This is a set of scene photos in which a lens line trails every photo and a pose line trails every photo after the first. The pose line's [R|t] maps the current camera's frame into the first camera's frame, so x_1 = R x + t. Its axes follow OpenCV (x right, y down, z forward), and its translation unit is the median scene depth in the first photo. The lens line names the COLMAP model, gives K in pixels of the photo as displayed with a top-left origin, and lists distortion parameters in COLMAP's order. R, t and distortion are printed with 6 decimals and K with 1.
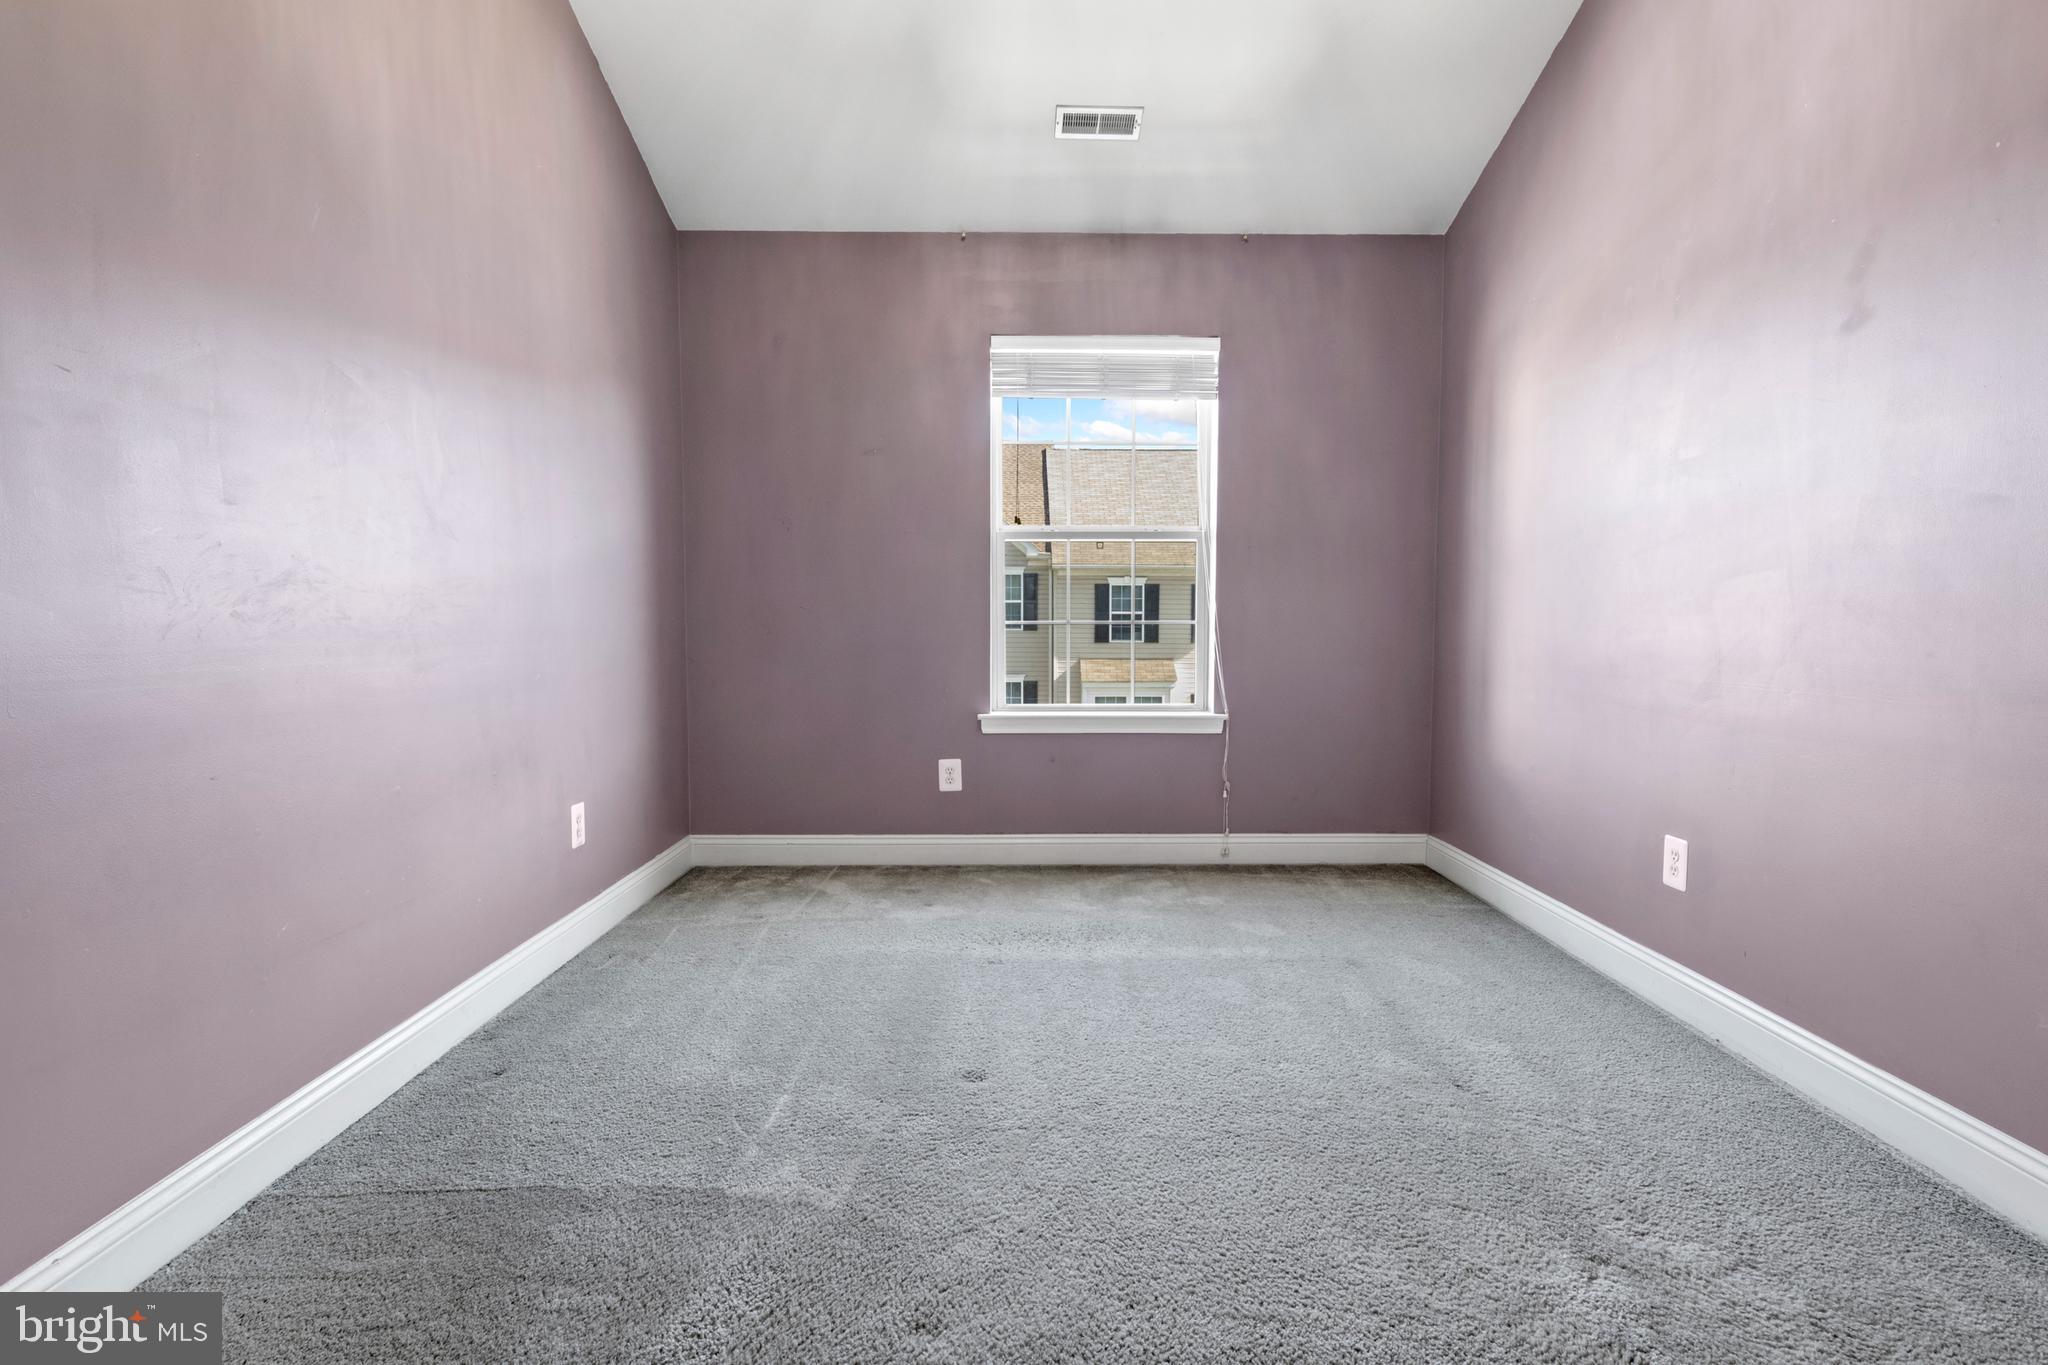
lens RADIAL K [[1032.2, 0, 996.4], [0, 1032.2, 706.0], [0, 0, 1]] dist [0.000418, 0.000320]
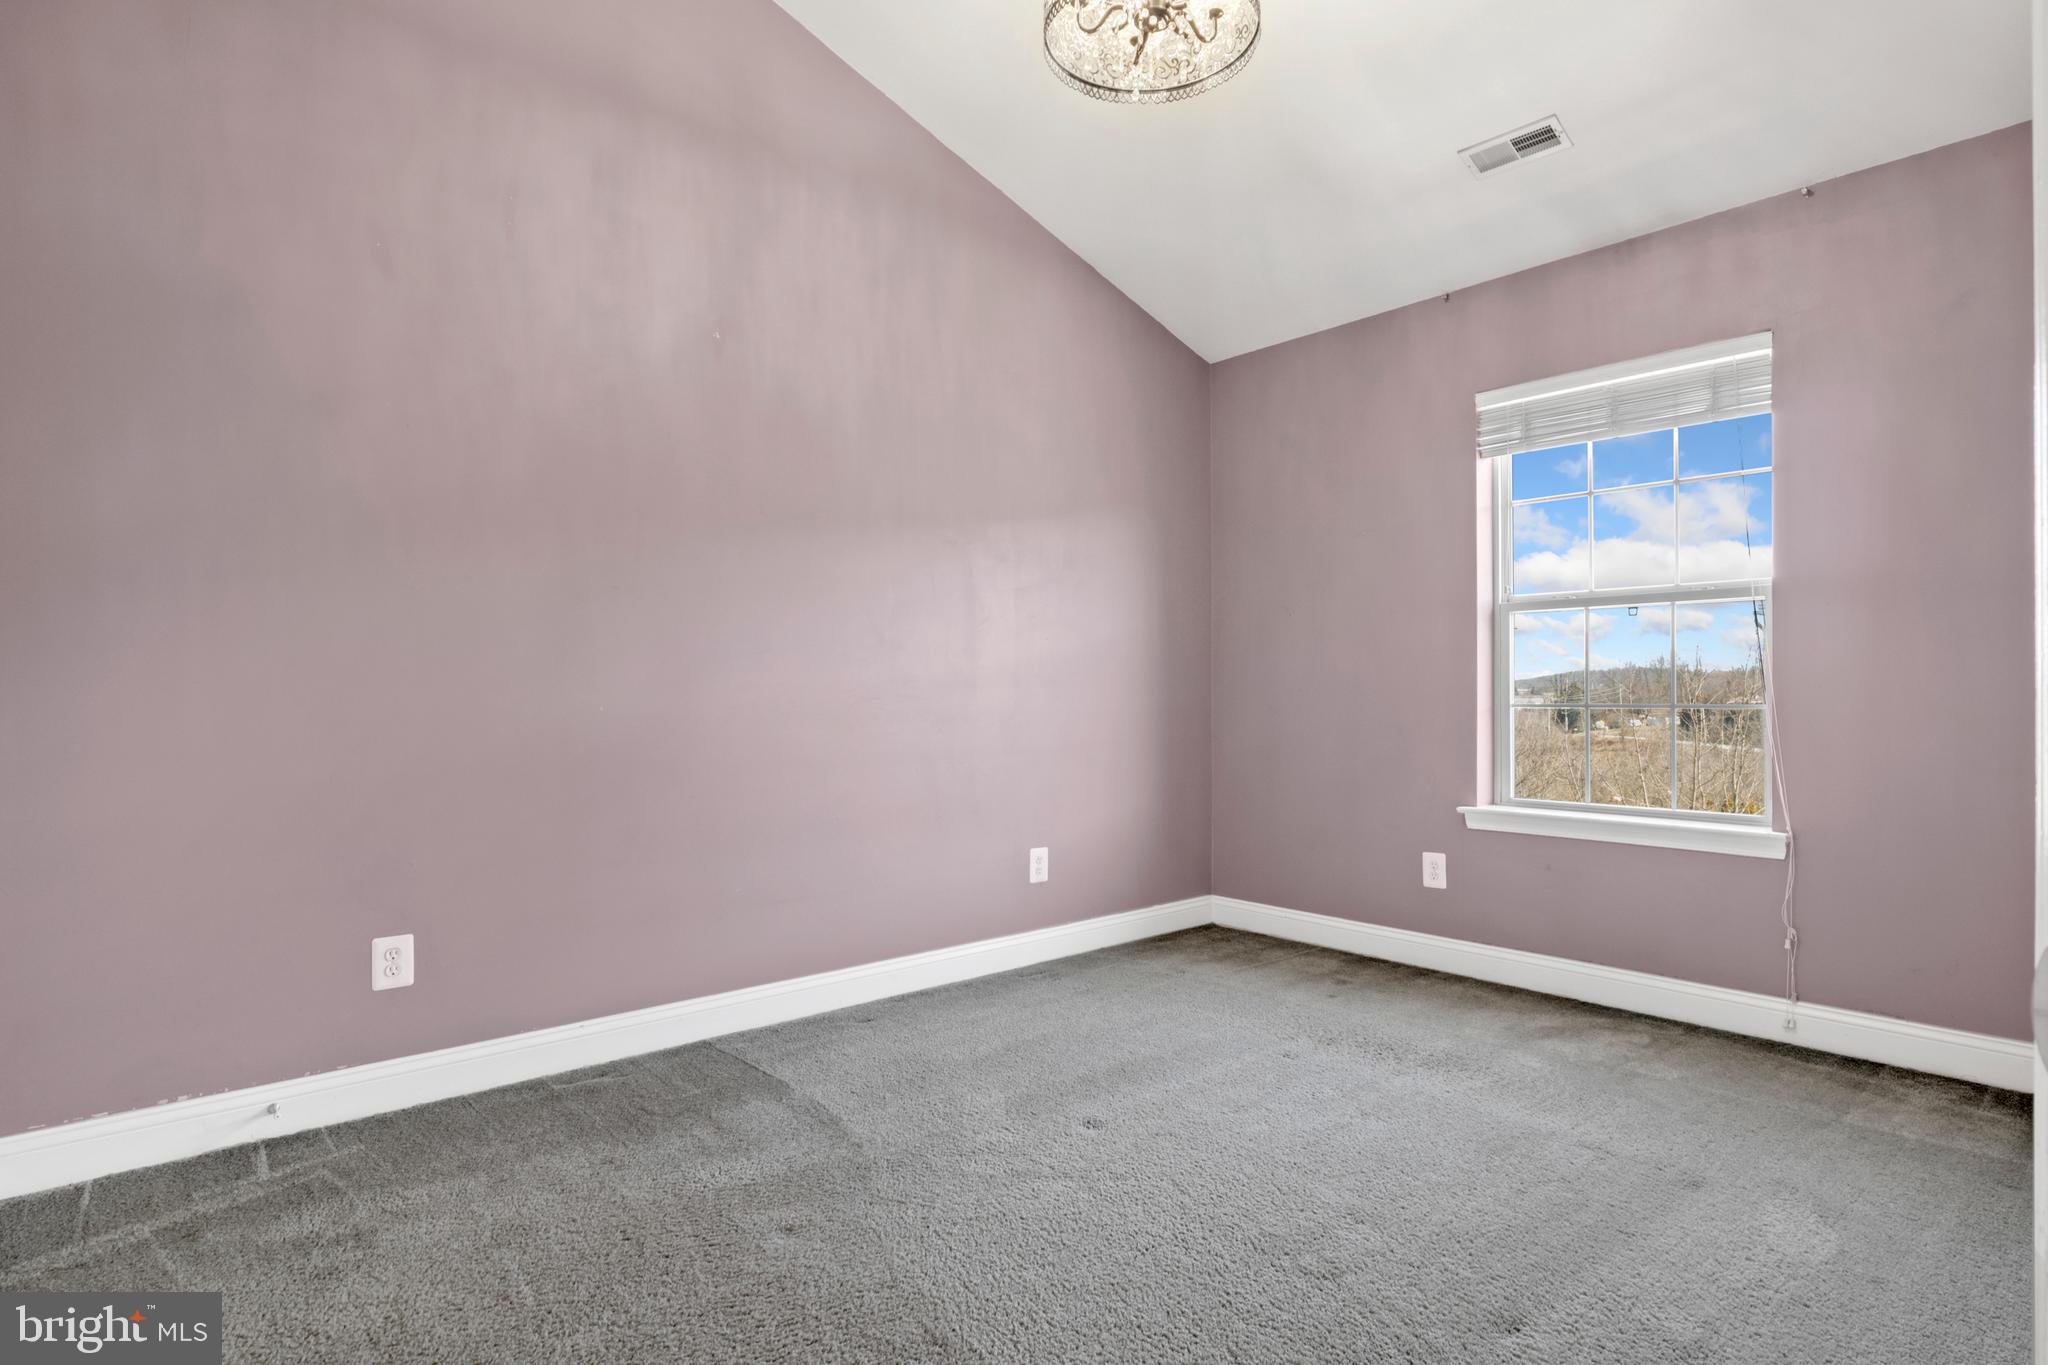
lens RADIAL K [[1032.2, 0, 996.4], [0, 1032.2, 706.0], [0, 0, 1]] dist [0.000418, 0.000320]
pose [[0.646530, 0.006703, -0.762859, 0.425487], [-0.059904, 0.997320, -0.042006, -0.018037], [0.760533, 0.072857, 0.645198, 0.104519]]
